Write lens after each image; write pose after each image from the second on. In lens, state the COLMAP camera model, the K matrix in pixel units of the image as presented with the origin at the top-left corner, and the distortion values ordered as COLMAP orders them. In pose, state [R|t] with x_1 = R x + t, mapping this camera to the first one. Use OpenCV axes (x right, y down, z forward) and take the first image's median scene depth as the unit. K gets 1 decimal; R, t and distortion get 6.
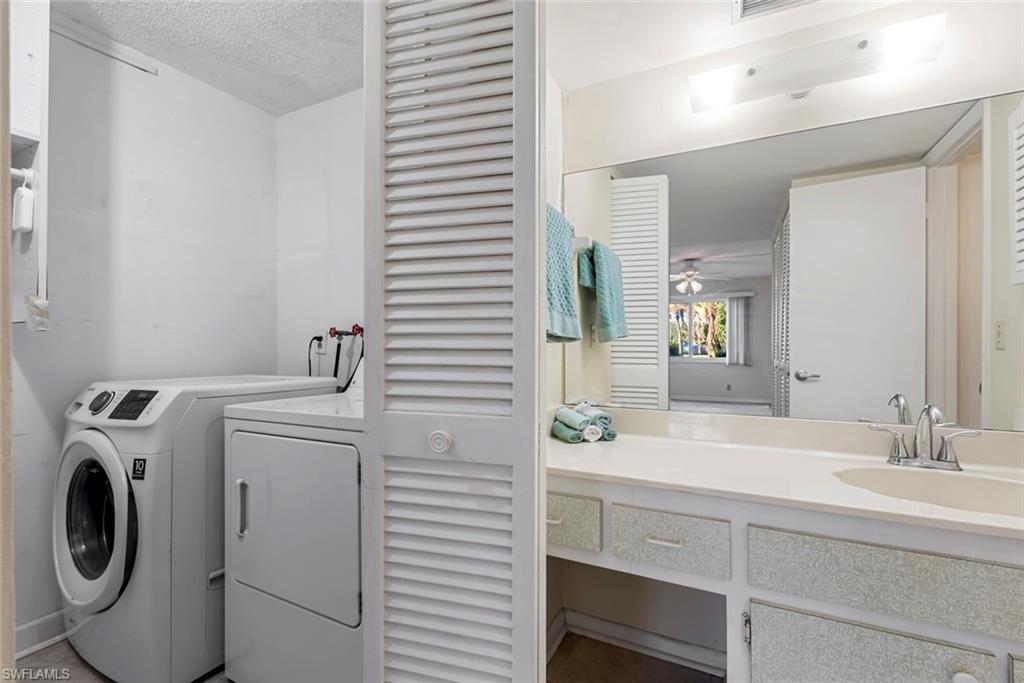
lens RADIAL K [[455.4, 0, 512.2], [0, 455.4, 354.4], [0, 0, 1]] dist [-0.004165, 0.000198]
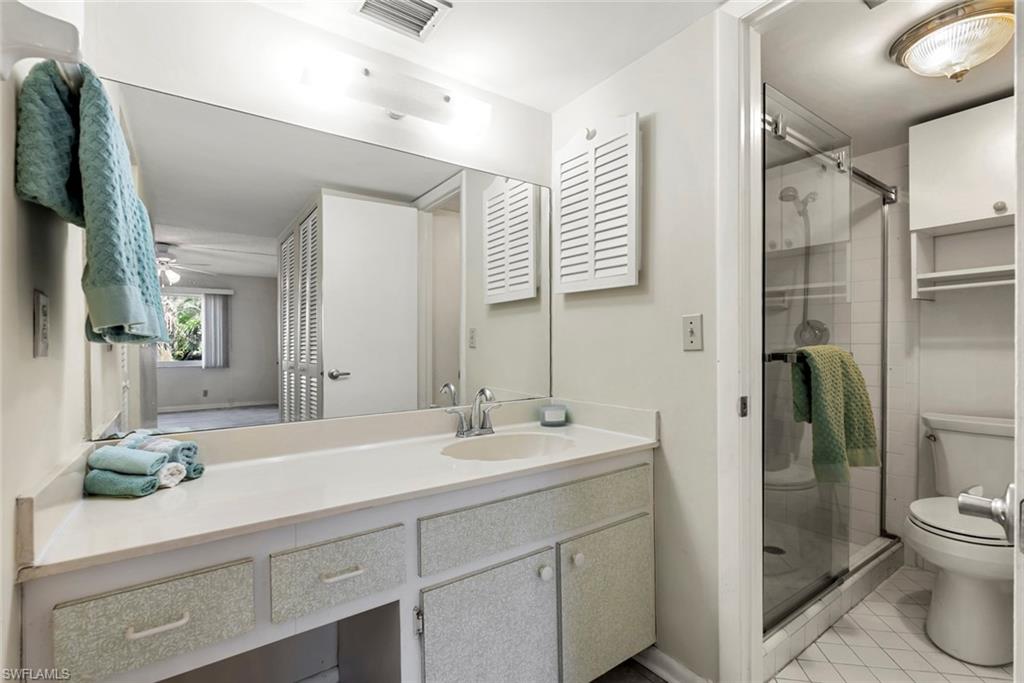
lens RADIAL K [[455.4, 0, 512.2], [0, 455.4, 354.4], [0, 0, 1]] dist [-0.004165, 0.000198]
pose [[0.466928, -0.022208, 0.884016, -0.189682], [0.024506, 0.999626, 0.012168, -0.004437], [-0.883956, 0.015982, 0.467297, 0.219729]]
